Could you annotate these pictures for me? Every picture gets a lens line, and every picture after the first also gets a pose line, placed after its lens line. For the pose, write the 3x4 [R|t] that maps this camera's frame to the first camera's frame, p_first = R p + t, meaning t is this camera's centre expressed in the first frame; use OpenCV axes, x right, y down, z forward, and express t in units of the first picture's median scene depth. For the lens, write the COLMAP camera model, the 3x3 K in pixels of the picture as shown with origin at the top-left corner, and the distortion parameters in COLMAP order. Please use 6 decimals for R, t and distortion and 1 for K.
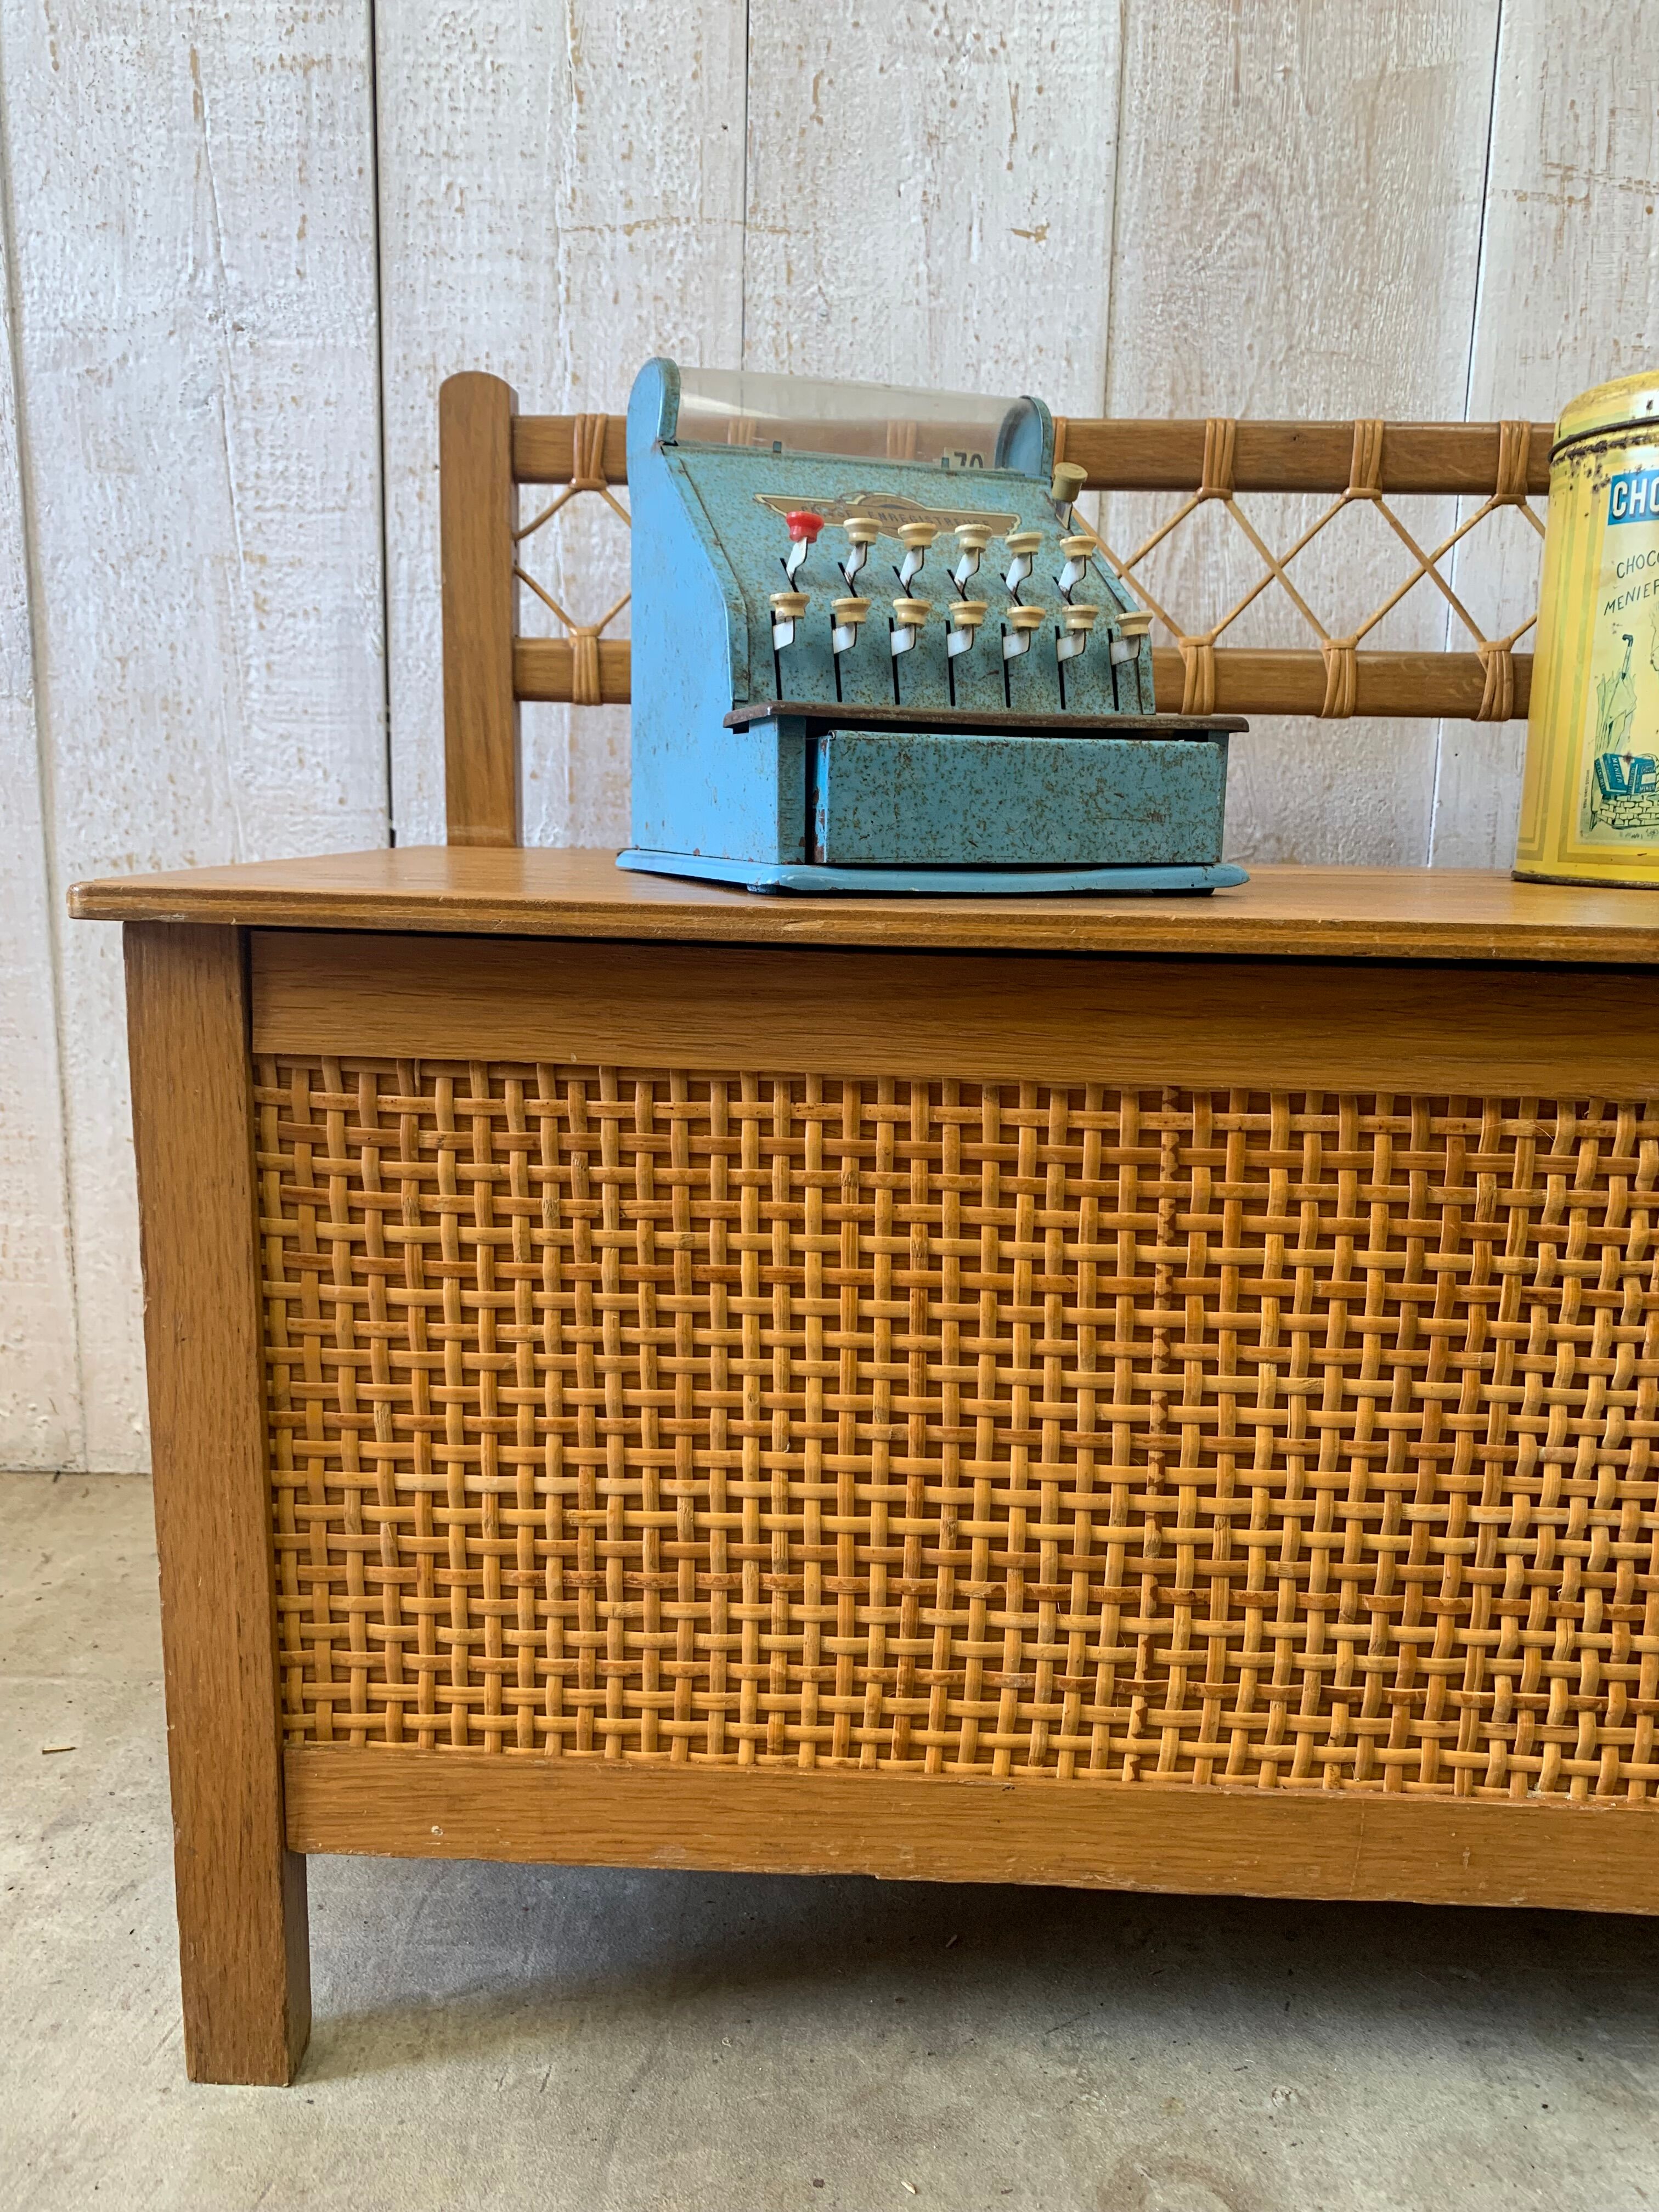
lens RADIAL K [[1708.8, 0, 792.7], [0, 1708.8, 1101.3], [0, 0, 1]] dist [0.006049, -0.010333]
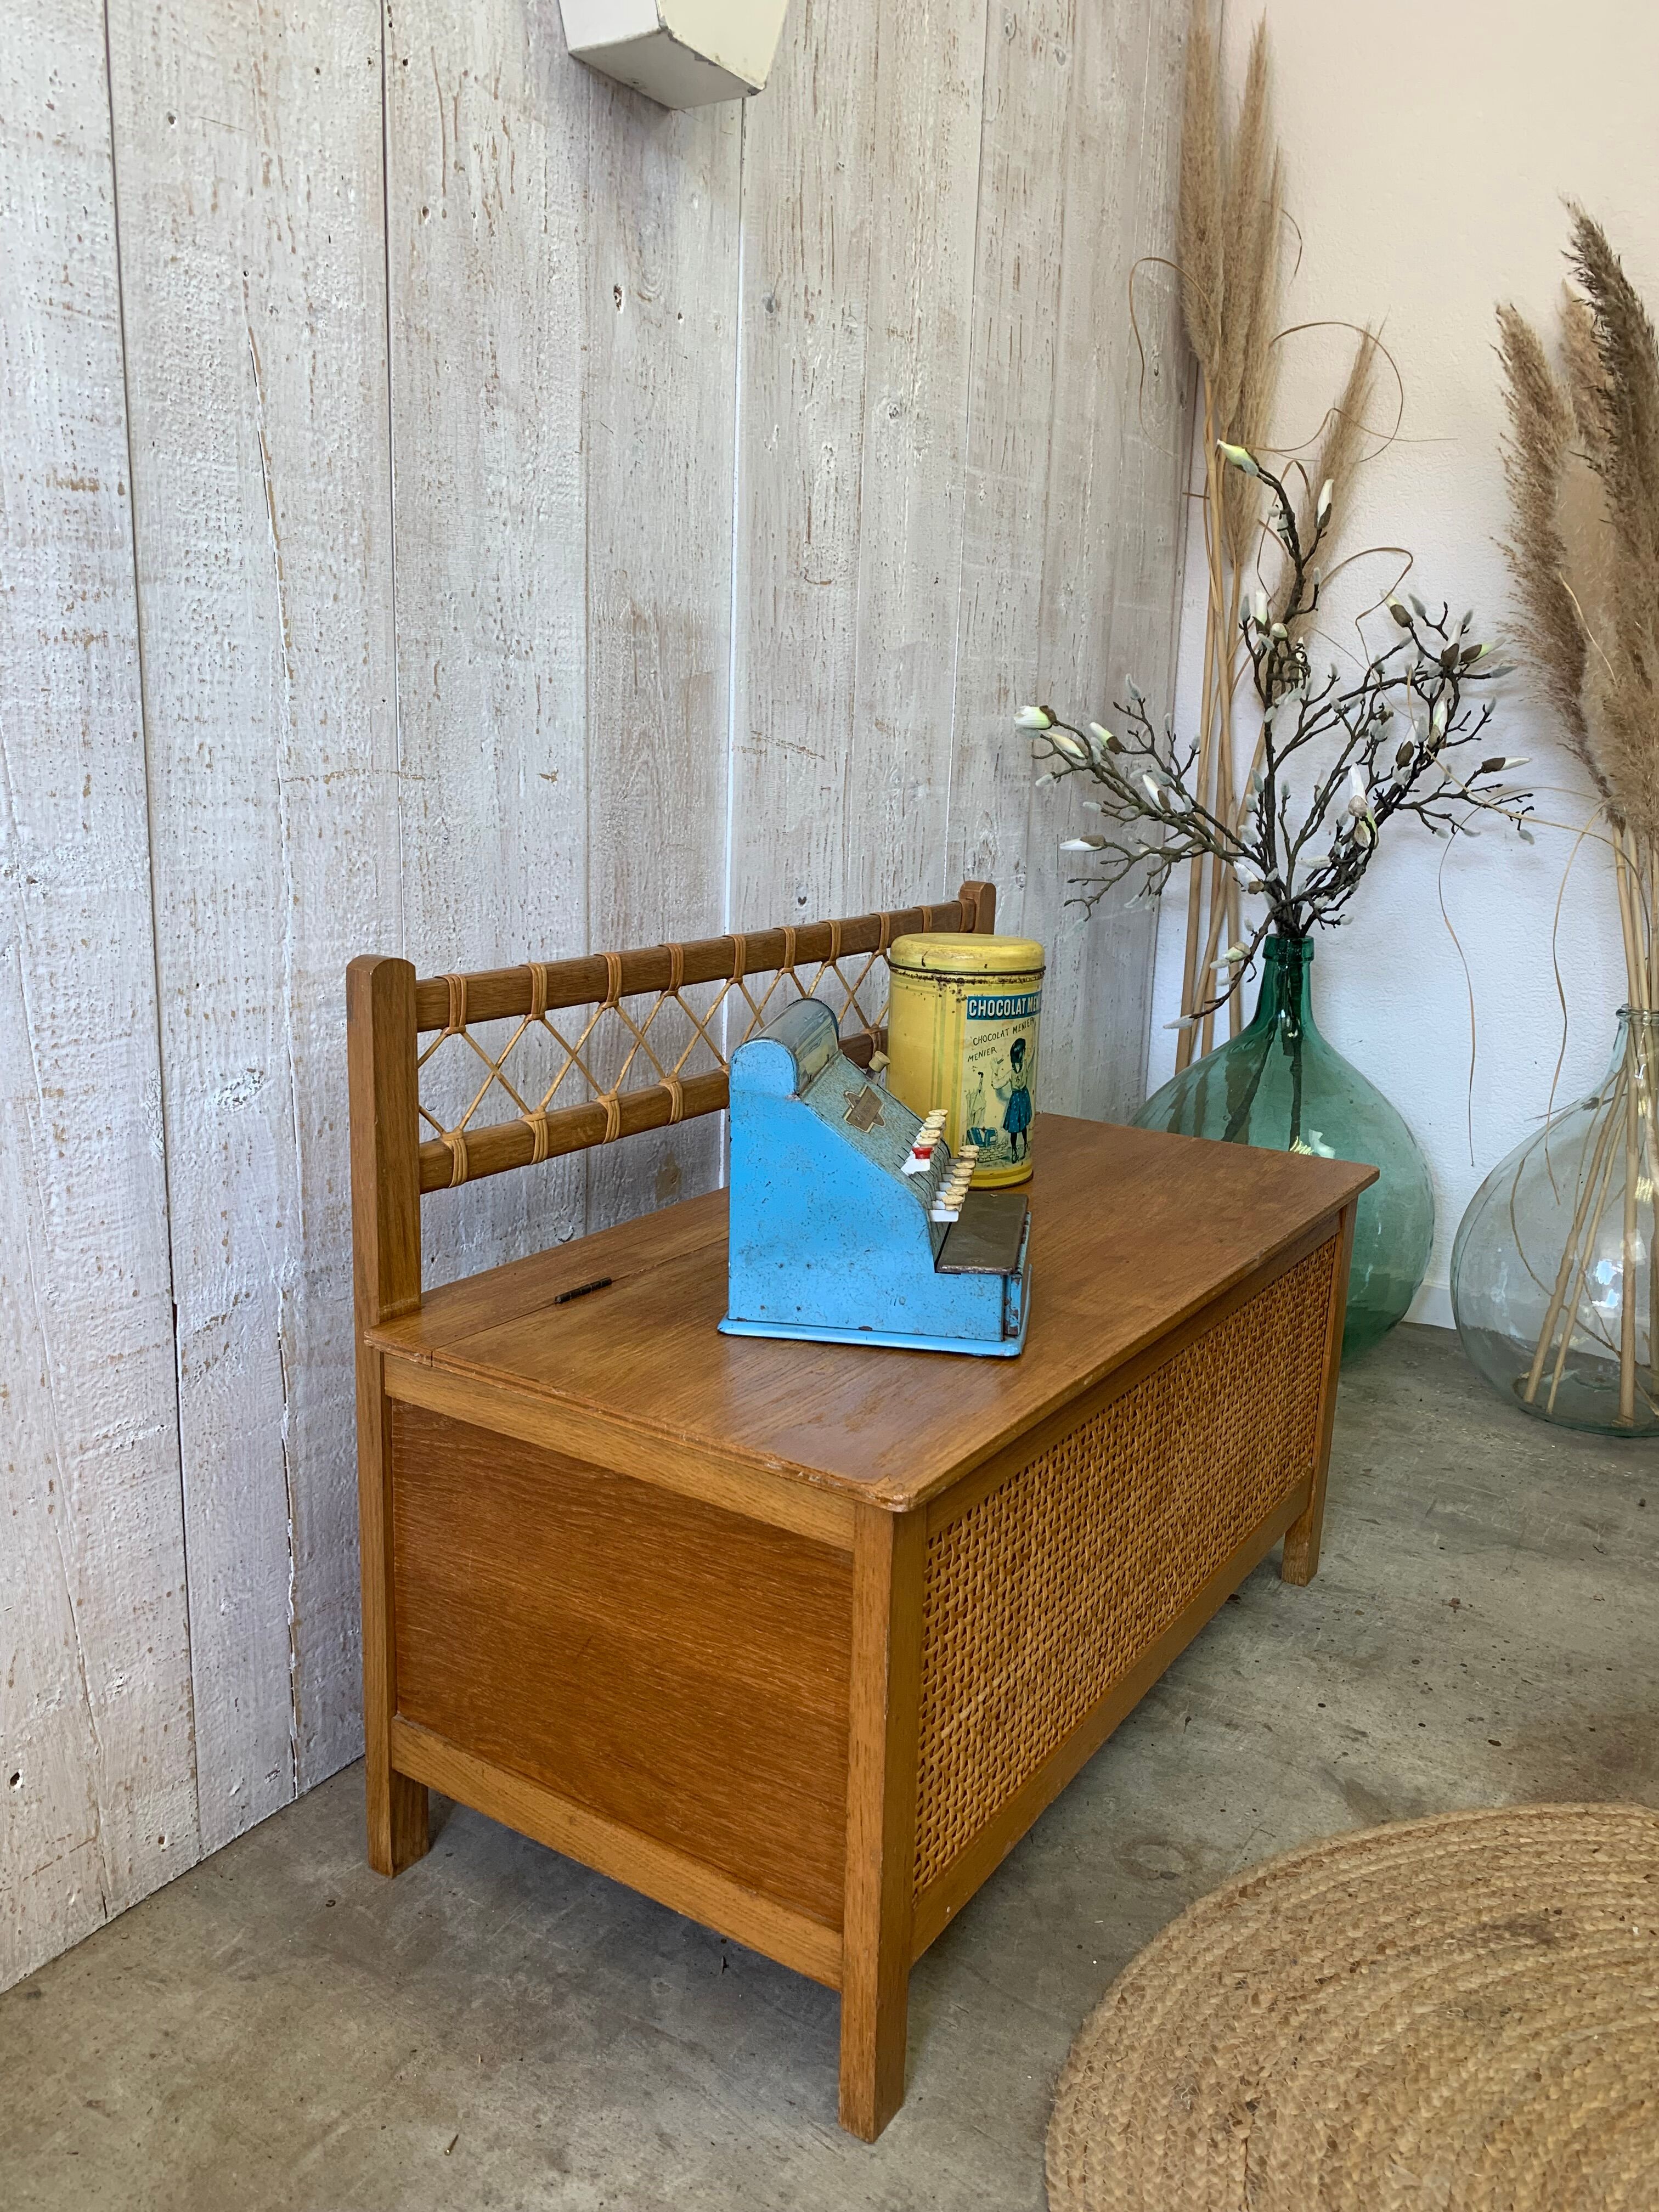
lens RADIAL K [[1708.8, 0, 809.0], [0, 1708.8, 1109.7], [0, 0, 1]] dist [0.006049, -0.010333]
pose [[0.511081, -0.195777, 0.836939, -1.005503], [0.136853, 0.979828, 0.145632, -0.421930], [-0.848568, 0.040108, 0.527564, 0.085660]]
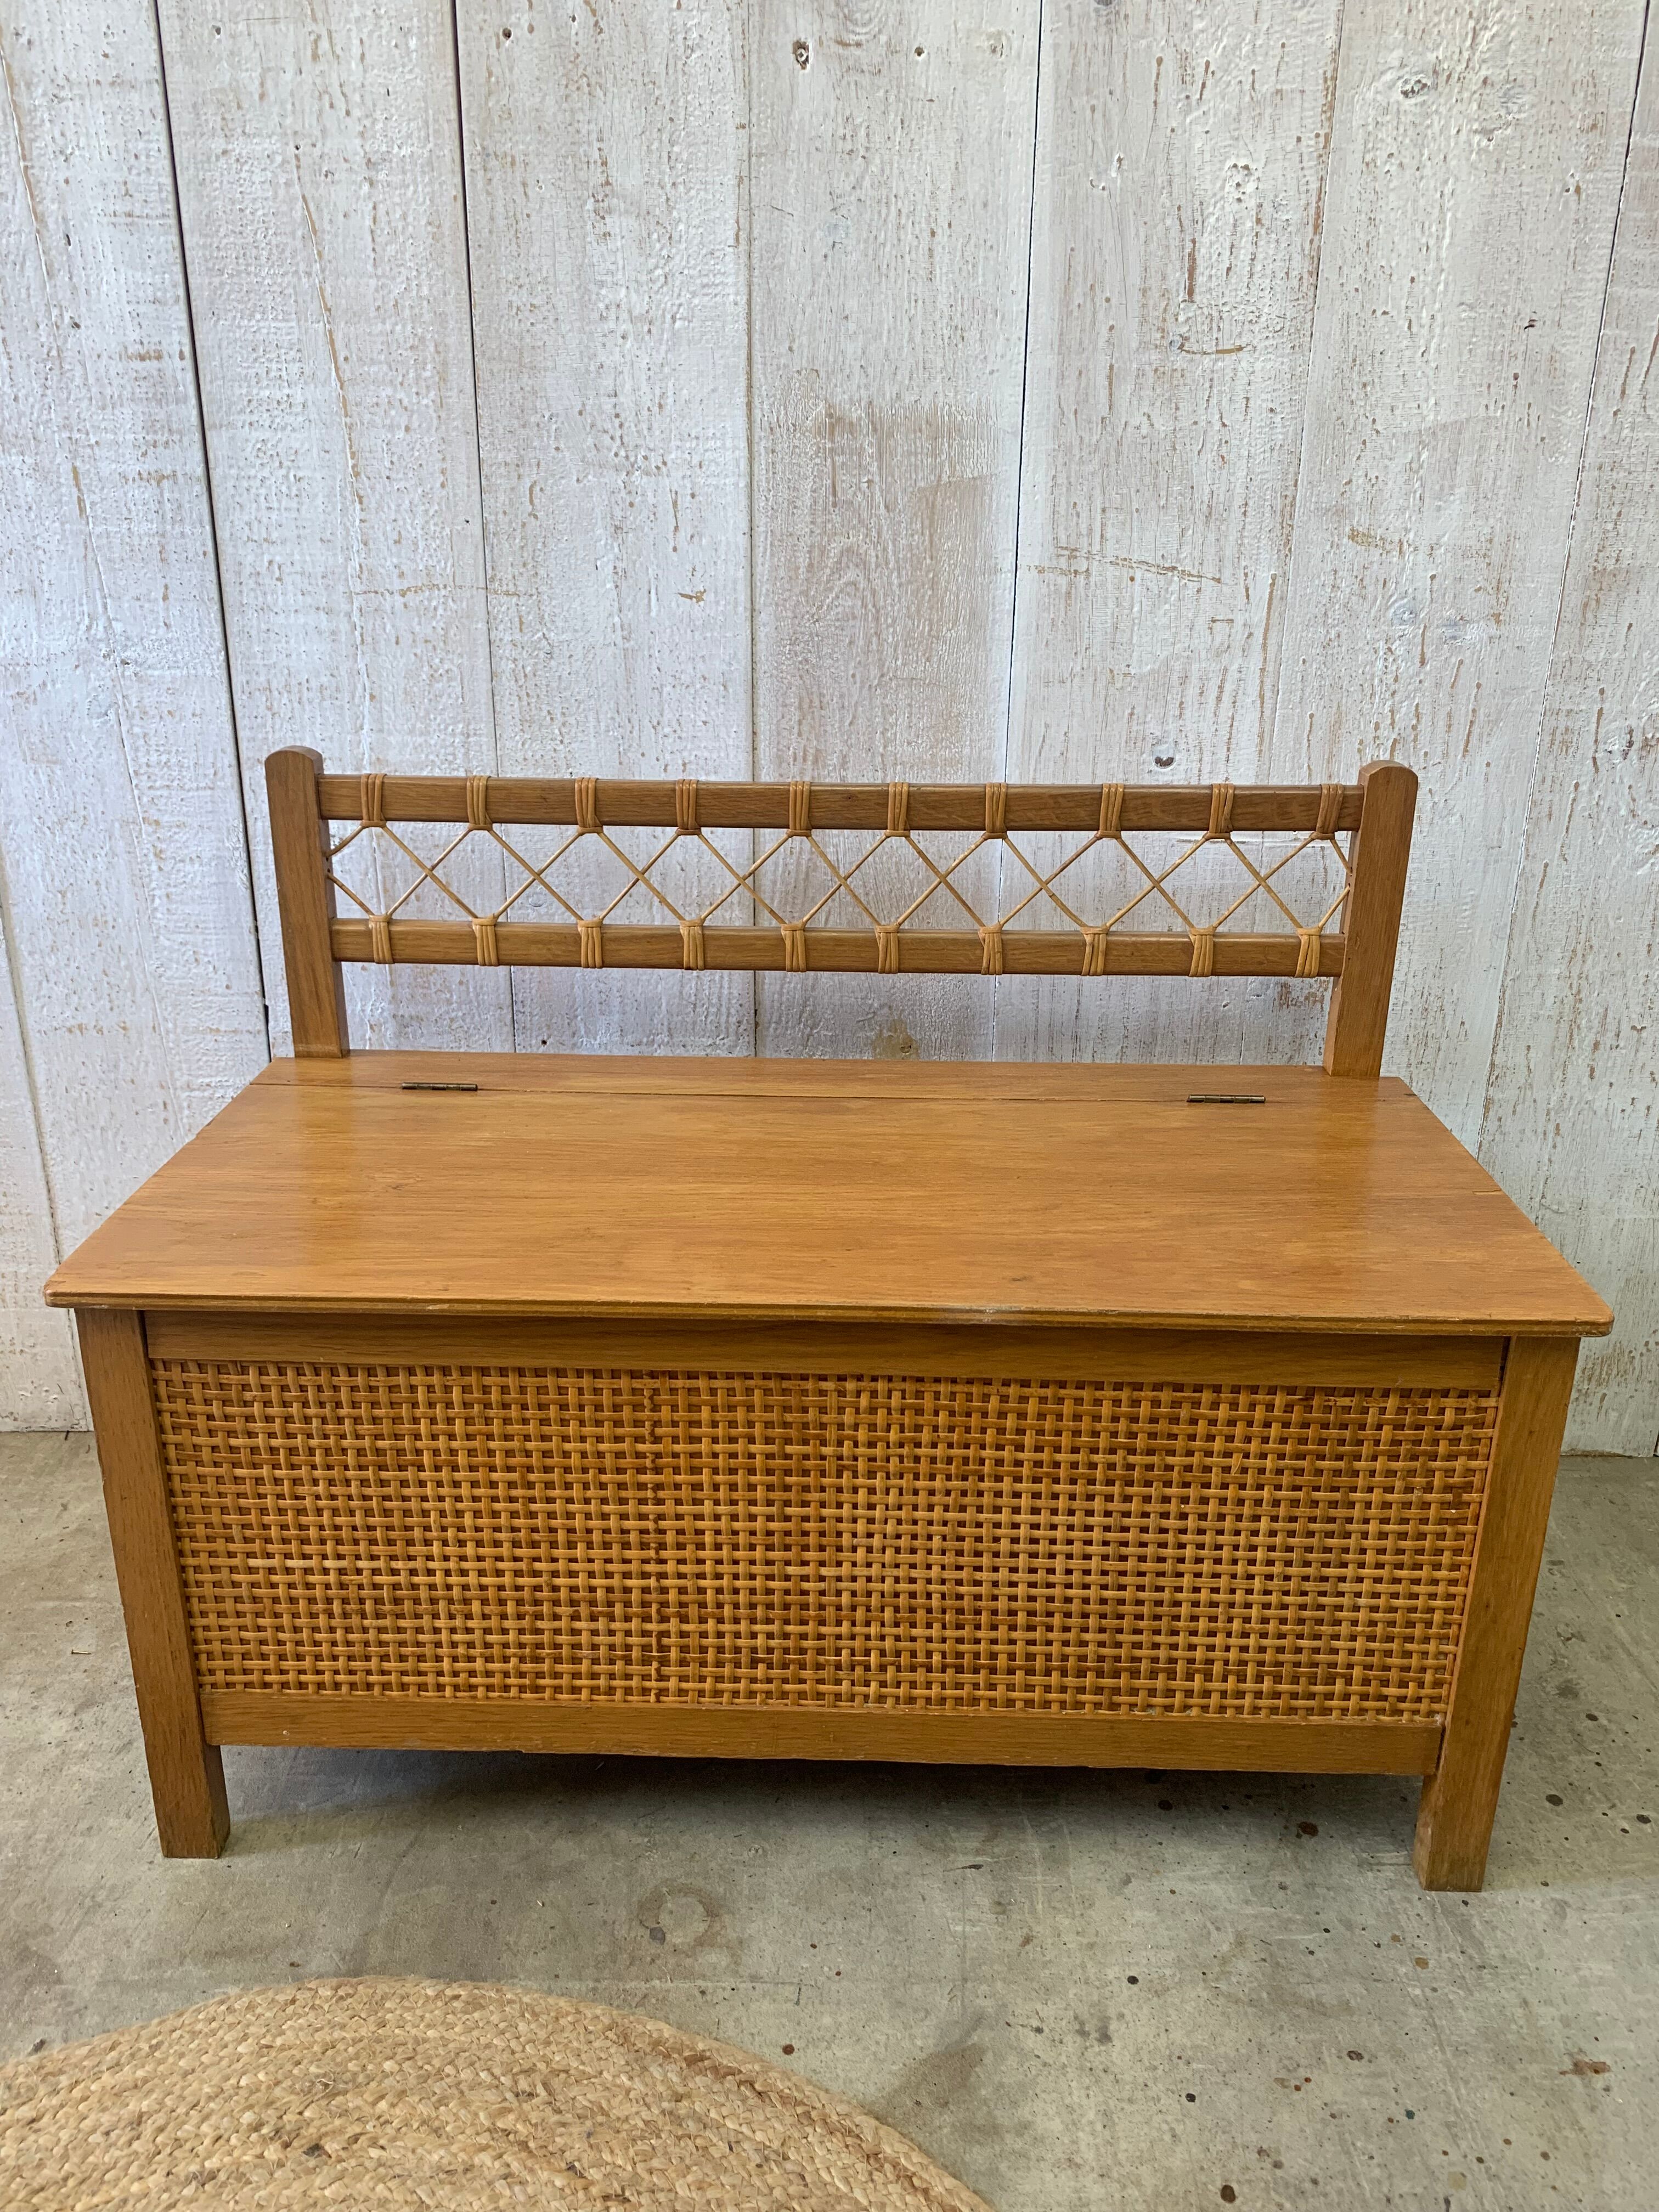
lens RADIAL K [[1708.8, 0, 821.6], [0, 1708.8, 1098.4], [0, 0, 1]] dist [0.006049, -0.010333]
pose [[0.999750, -0.017399, 0.014060, 0.221584], [0.014807, 0.985829, 0.167097, -0.342456], [-0.016768, -0.166847, 0.985840, -0.447684]]
